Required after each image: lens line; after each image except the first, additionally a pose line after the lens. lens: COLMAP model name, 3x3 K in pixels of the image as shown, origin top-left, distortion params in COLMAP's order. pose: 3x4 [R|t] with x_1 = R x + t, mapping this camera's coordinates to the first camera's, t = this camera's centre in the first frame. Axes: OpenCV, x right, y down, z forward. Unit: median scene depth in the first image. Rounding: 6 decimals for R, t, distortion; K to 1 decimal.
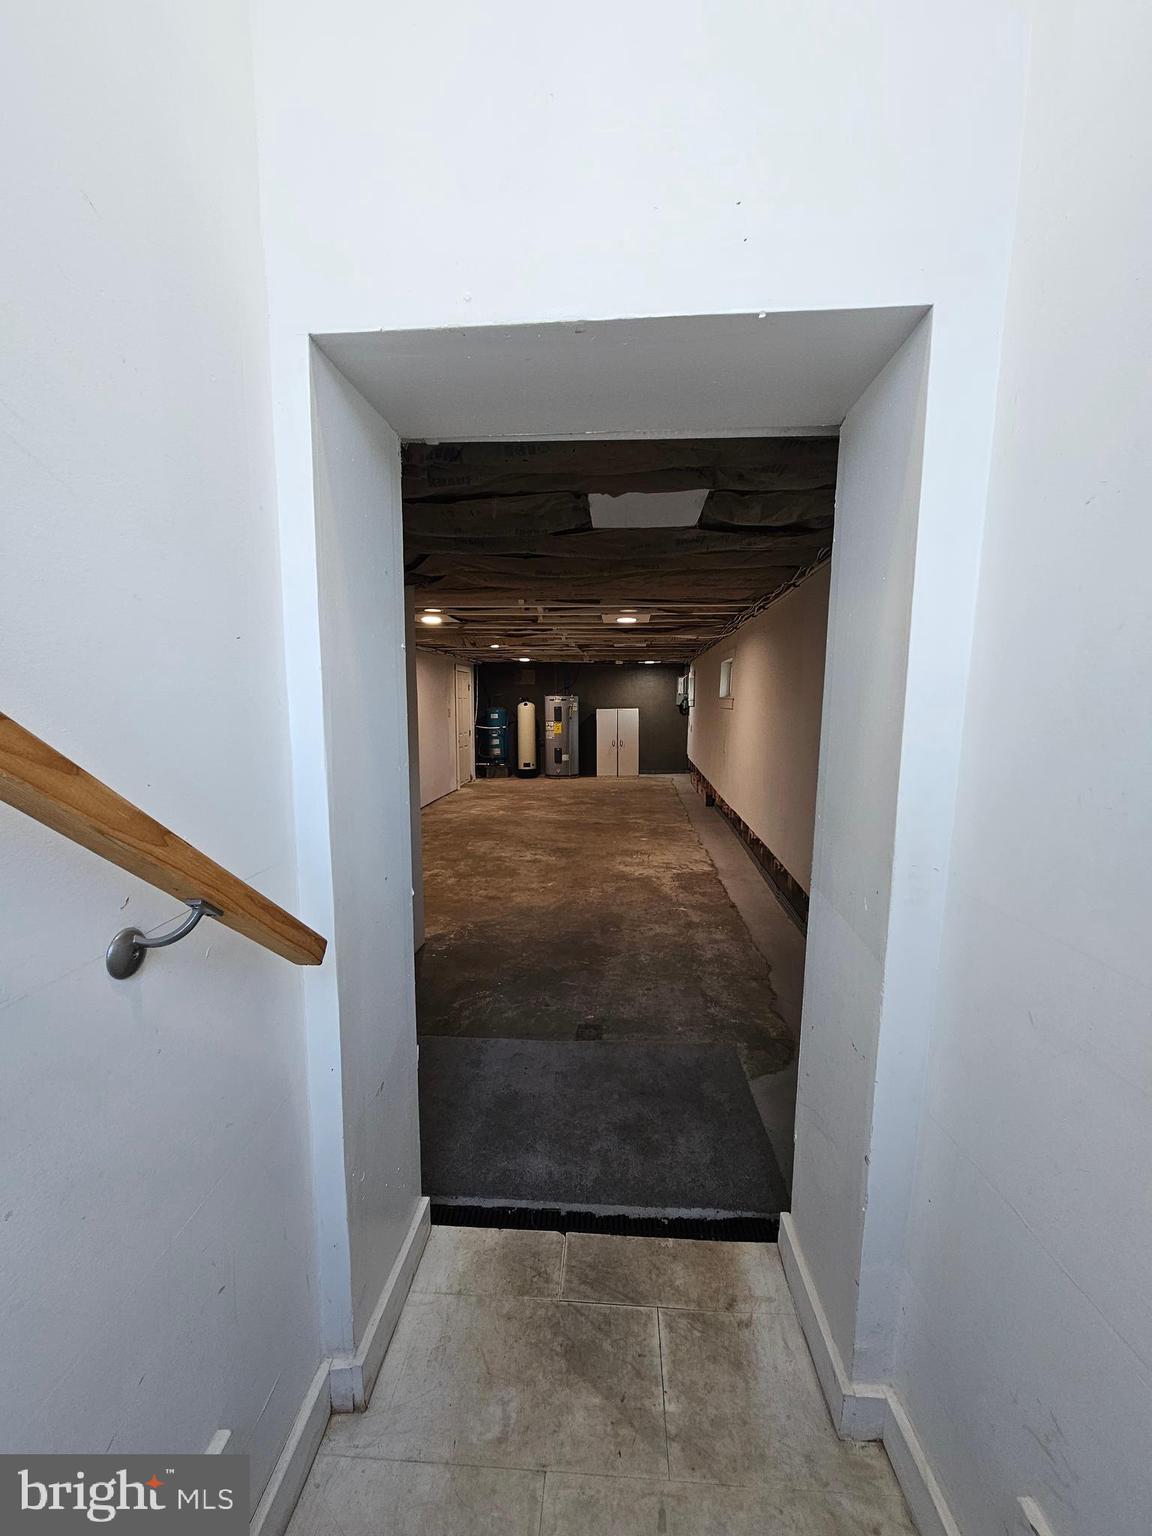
lens RADIAL K [[627.0, 0, 575.7], [0, 627.0, 773.7], [0, 0, 1]] dist [-0.004024, 0.001759]
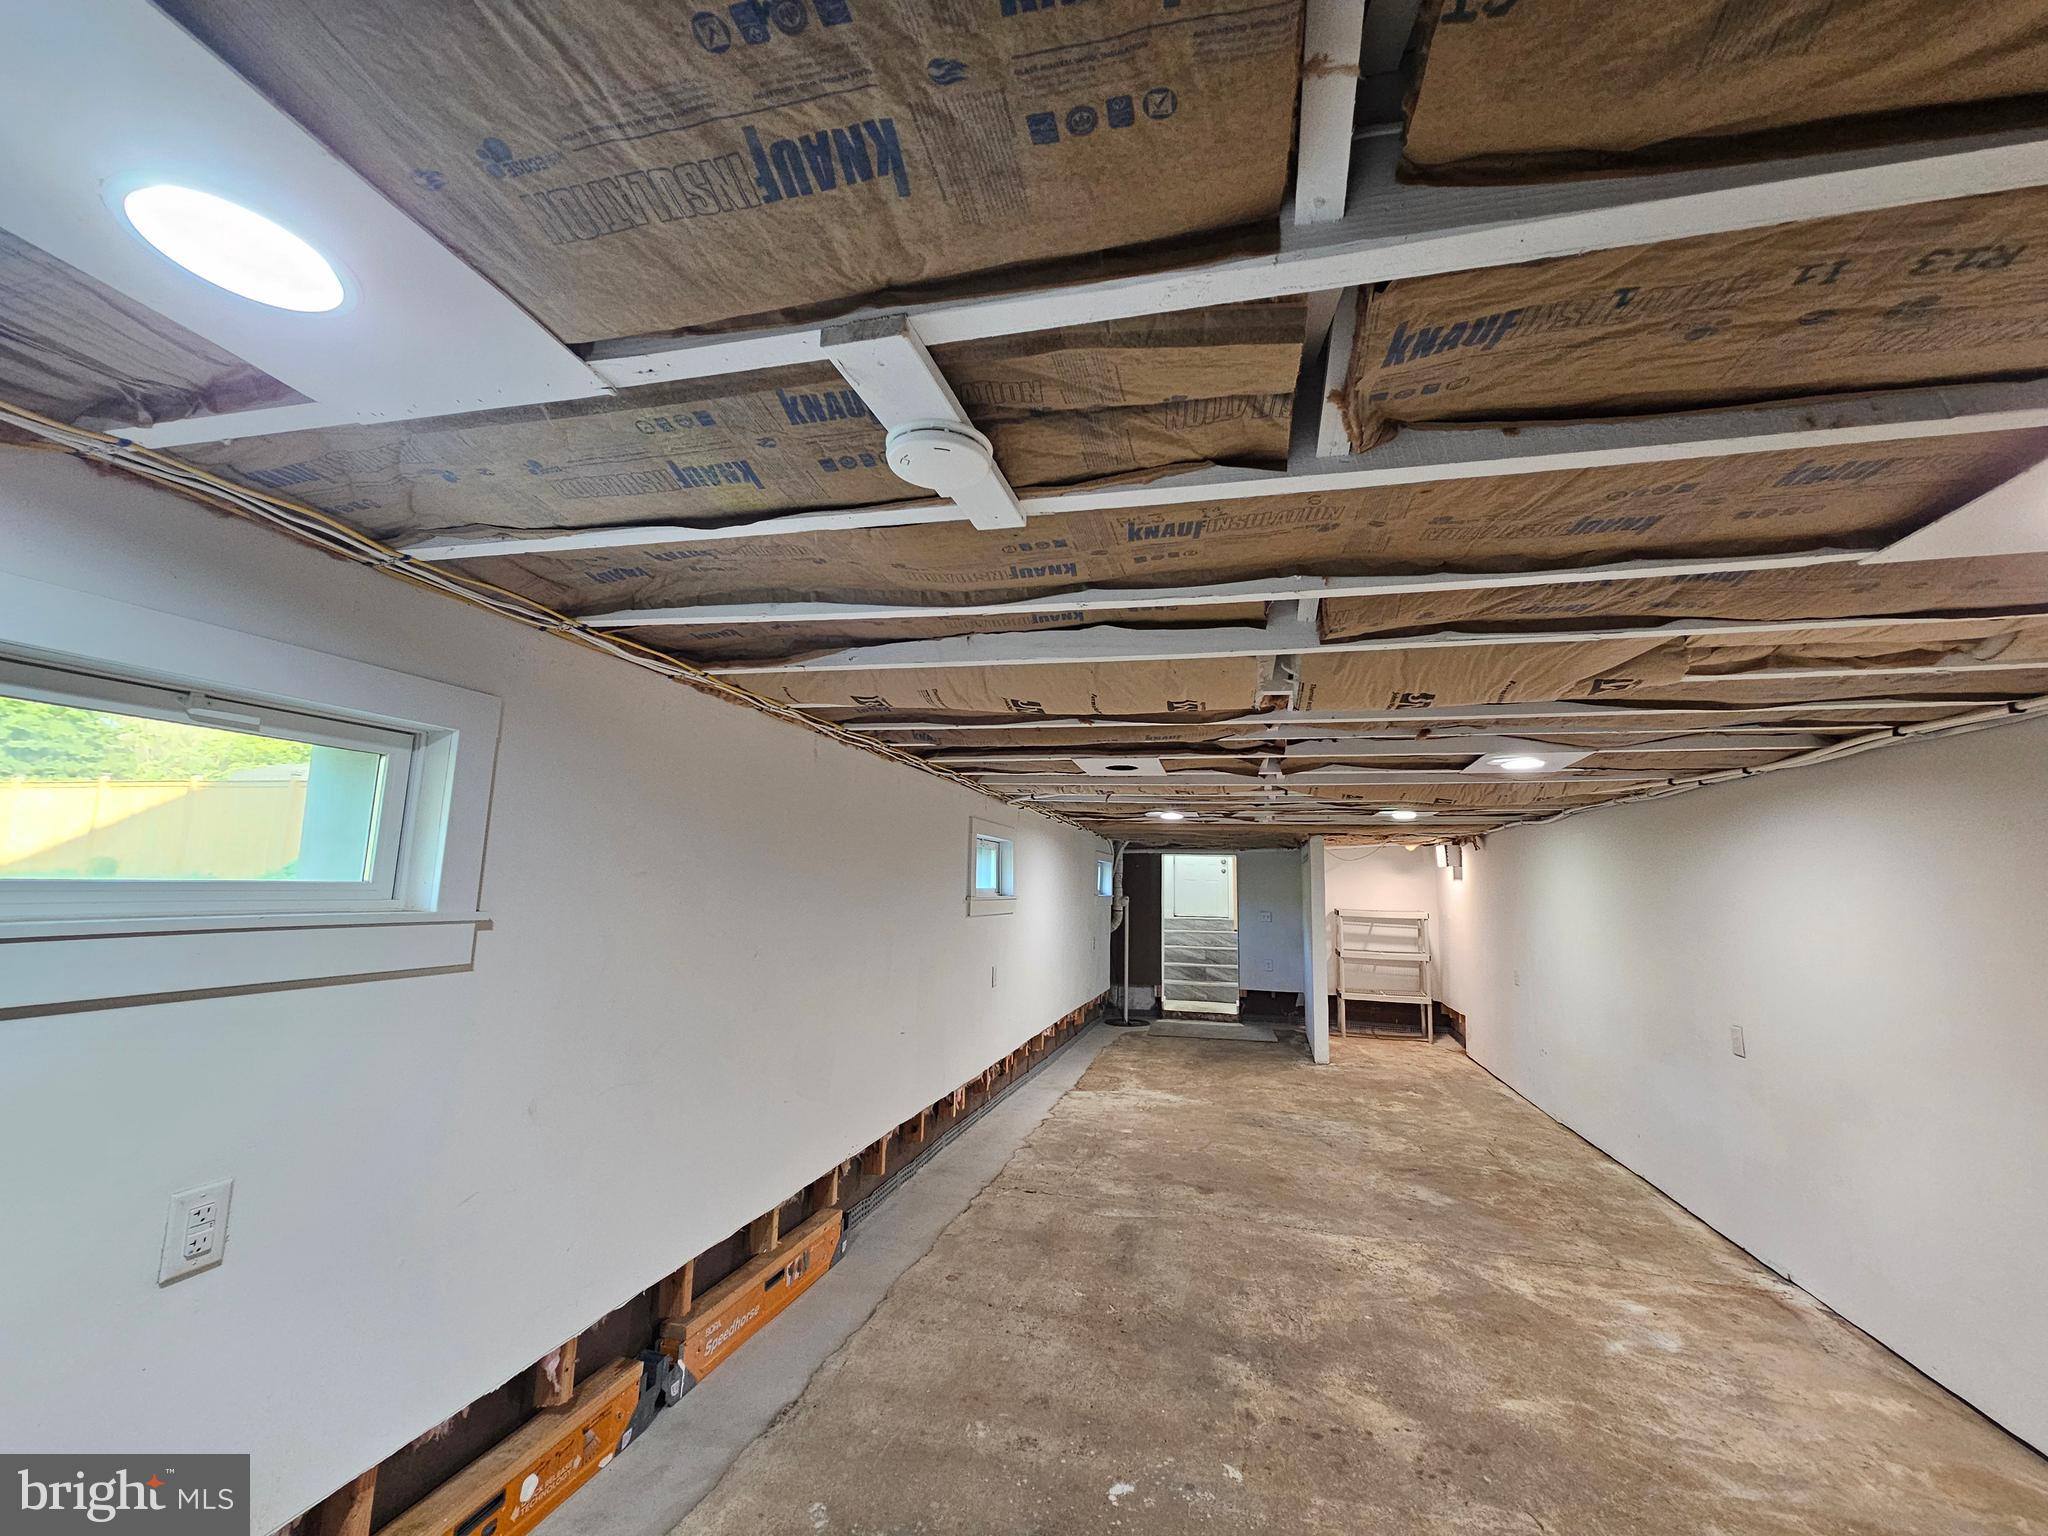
lens RADIAL K [[836.0, 0, 1041.3], [0, 836.0, 766.6], [0, 0, 1]] dist [-0.004024, 0.001759]
pose [[-0.988420, -0.007687, 0.151551, 0.085807], [-0.012070, 0.999534, -0.028020, -0.280136], [-0.151265, -0.029525, -0.988052, 2.239302]]
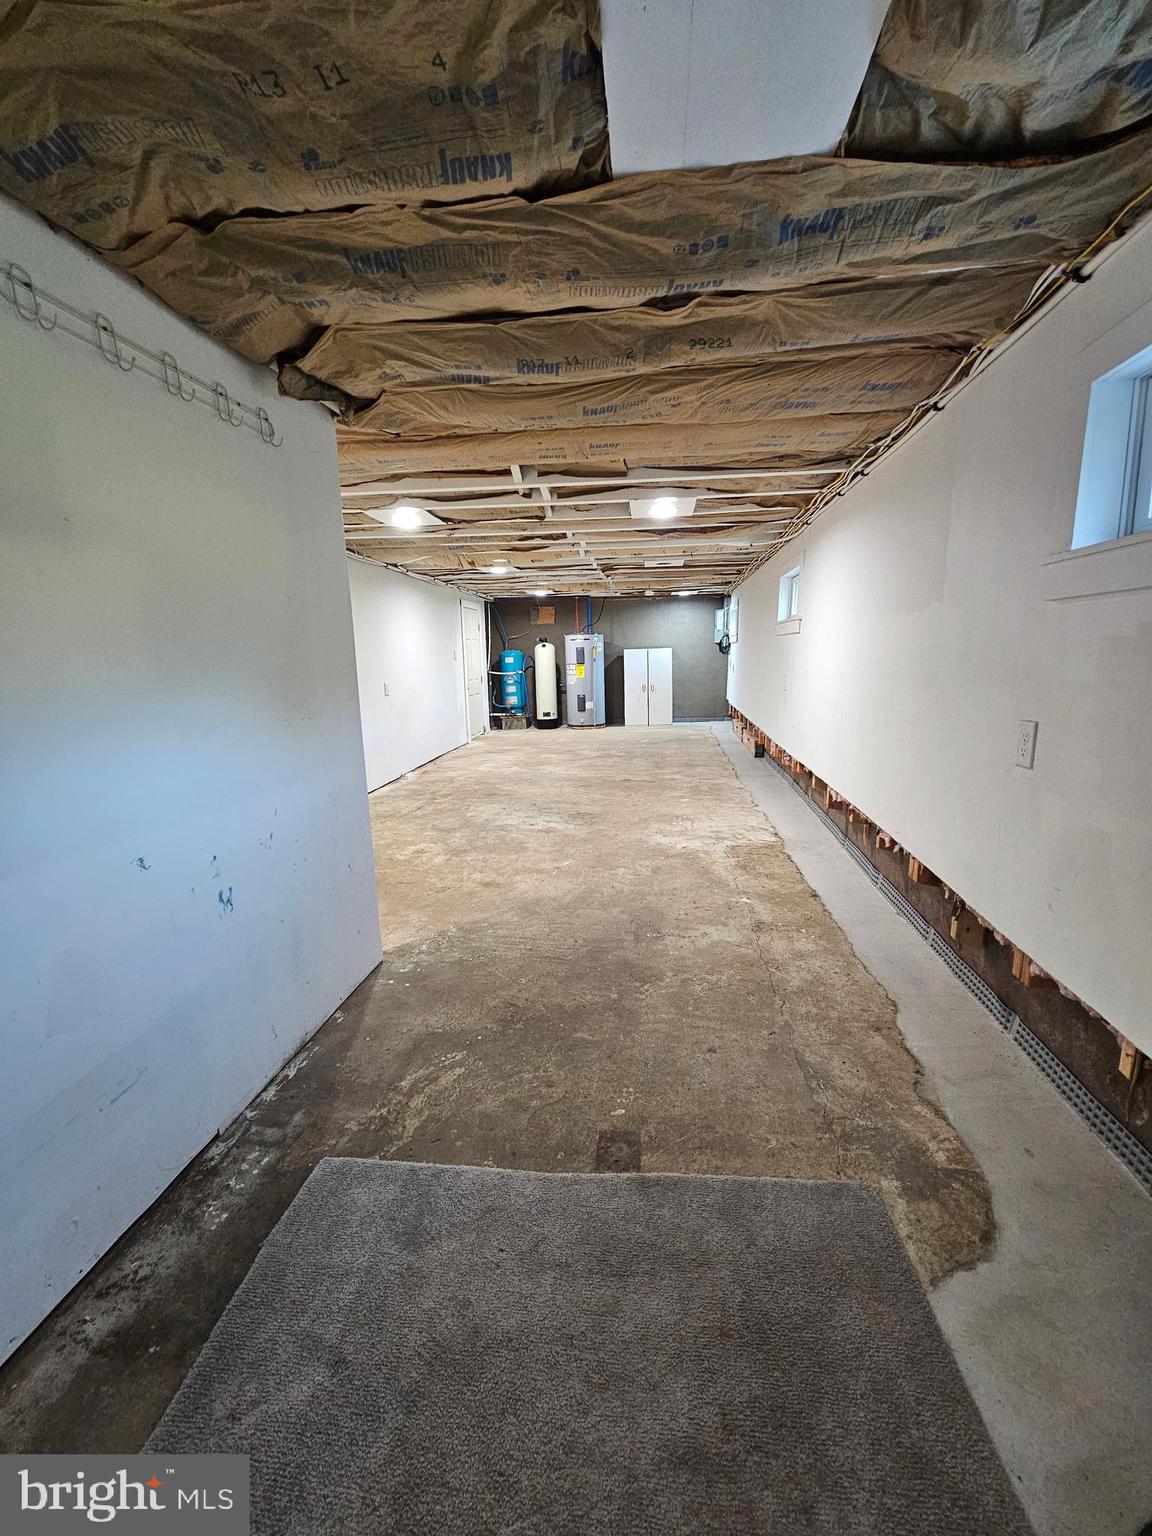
lens RADIAL K [[627.0, 0, 577.8], [0, 627.0, 776.8], [0, 0, 1]] dist [-0.004024, 0.001759]
pose [[0.998982, -0.014328, -0.042784, 0.007360], [0.017713, 0.996652, 0.079821, 0.009307], [0.041497, -0.080497, 0.995891, 0.231271]]
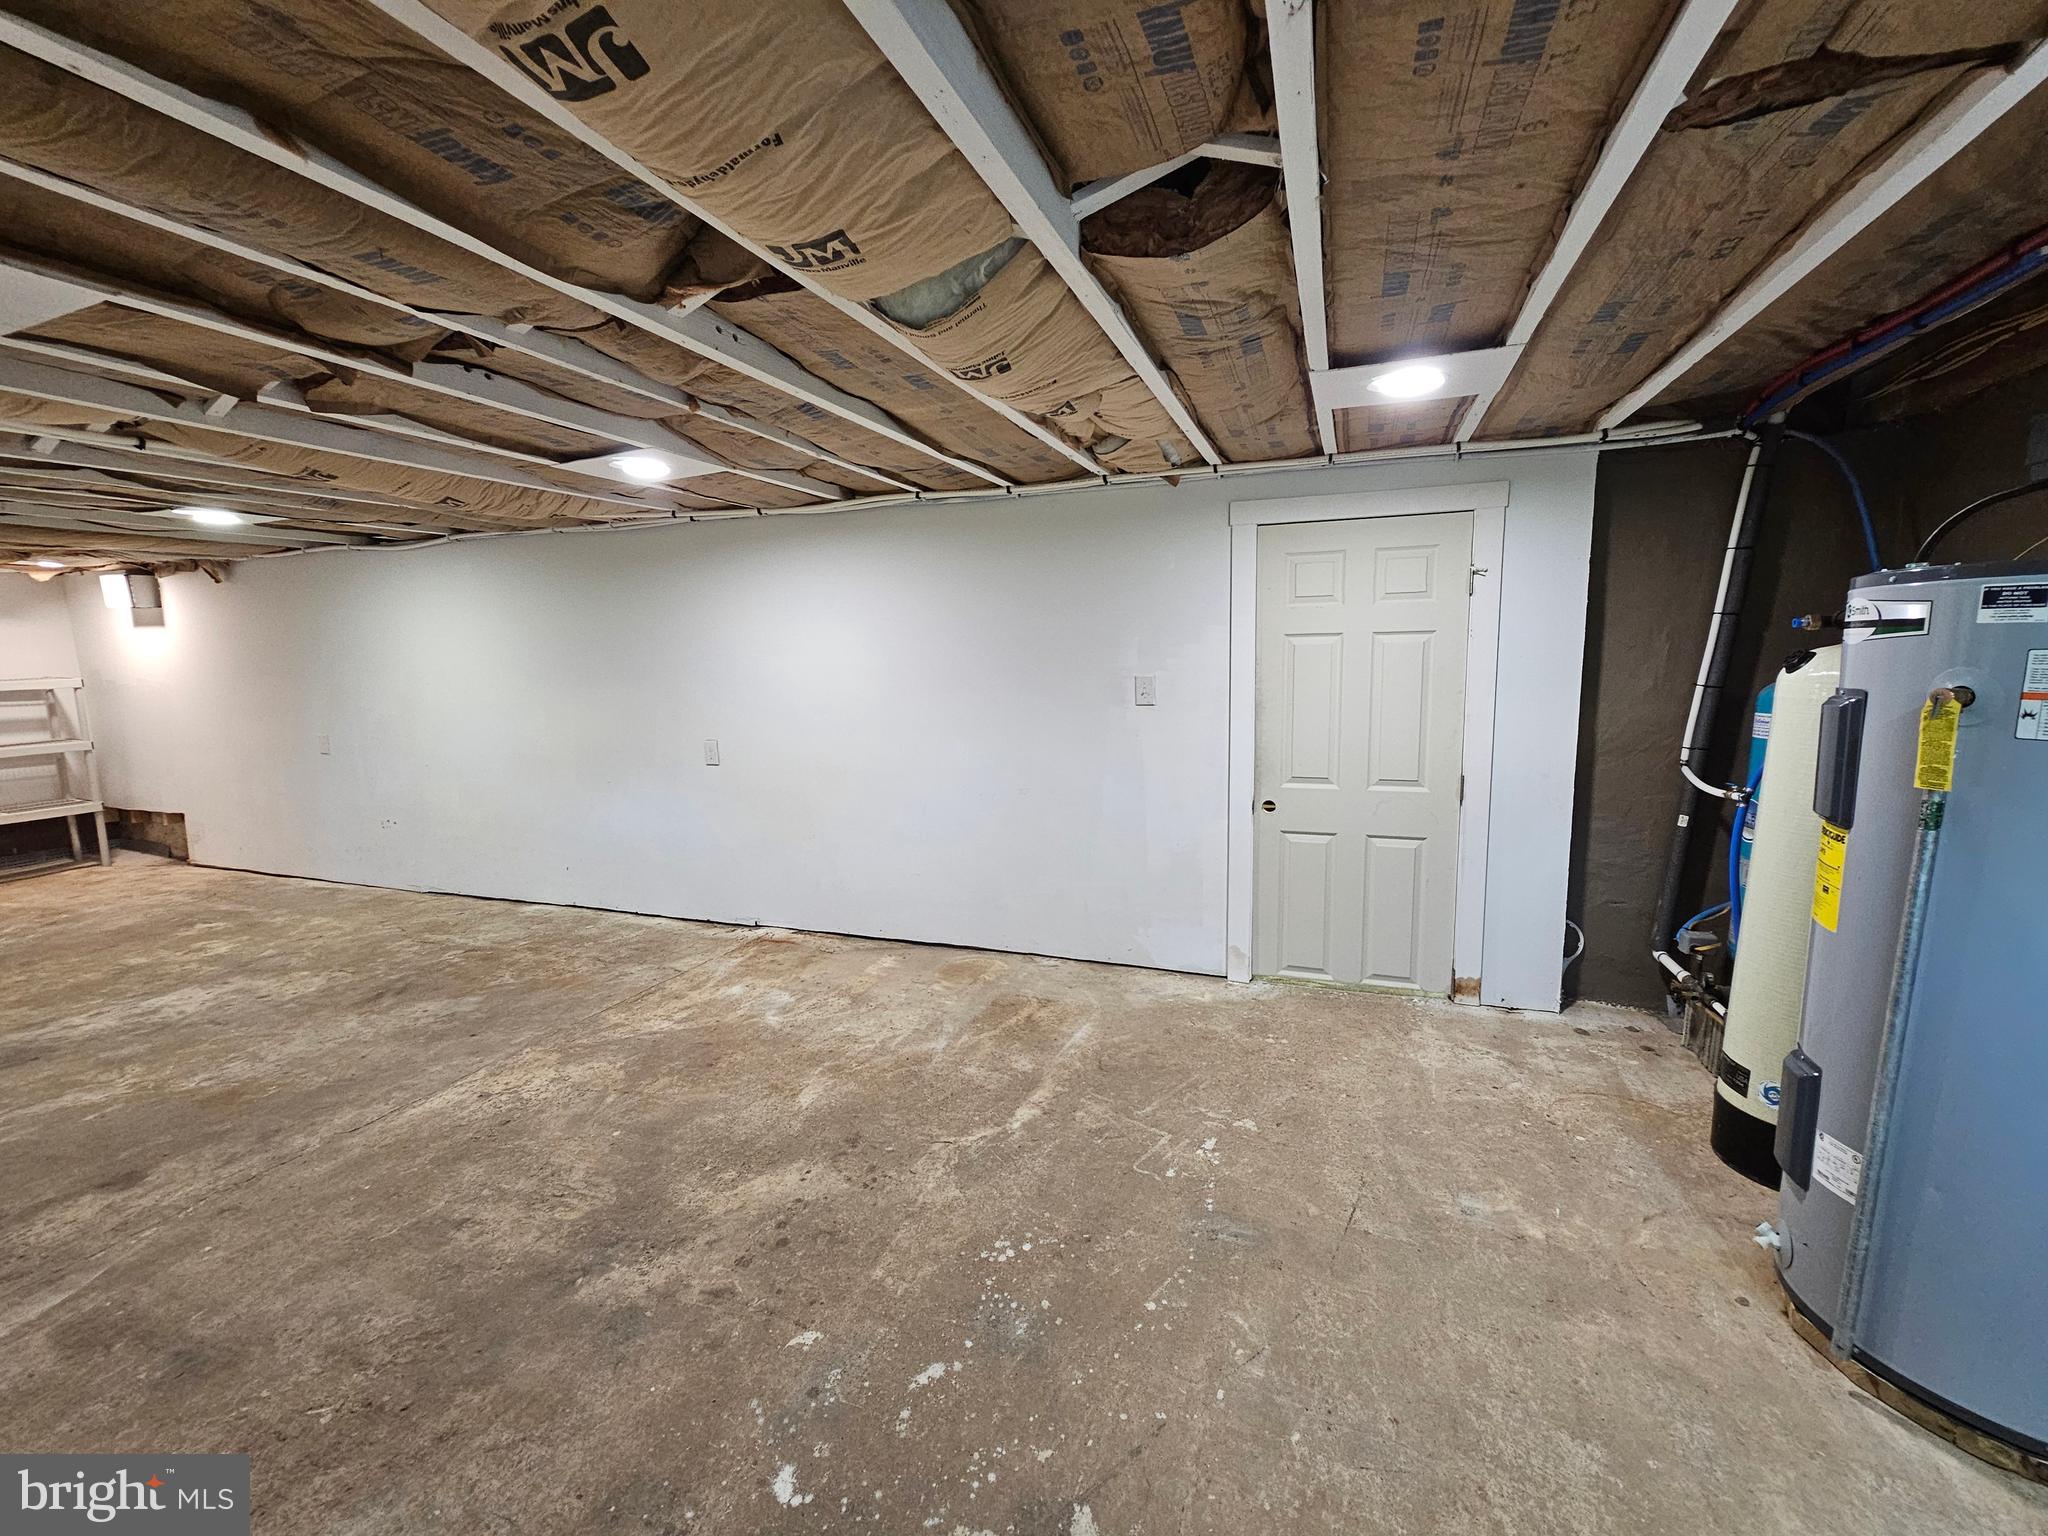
lens RADIAL K [[836.0, 0, 1025.9], [0, 836.0, 762.0], [0, 0, 1]] dist [-0.004024, 0.001759]
pose [[-0.264630, 0.132166, -0.955250, 0.314018], [-0.090507, 0.982788, 0.161049, -0.223259], [0.960093, 0.129075, -0.248114, 1.935069]]
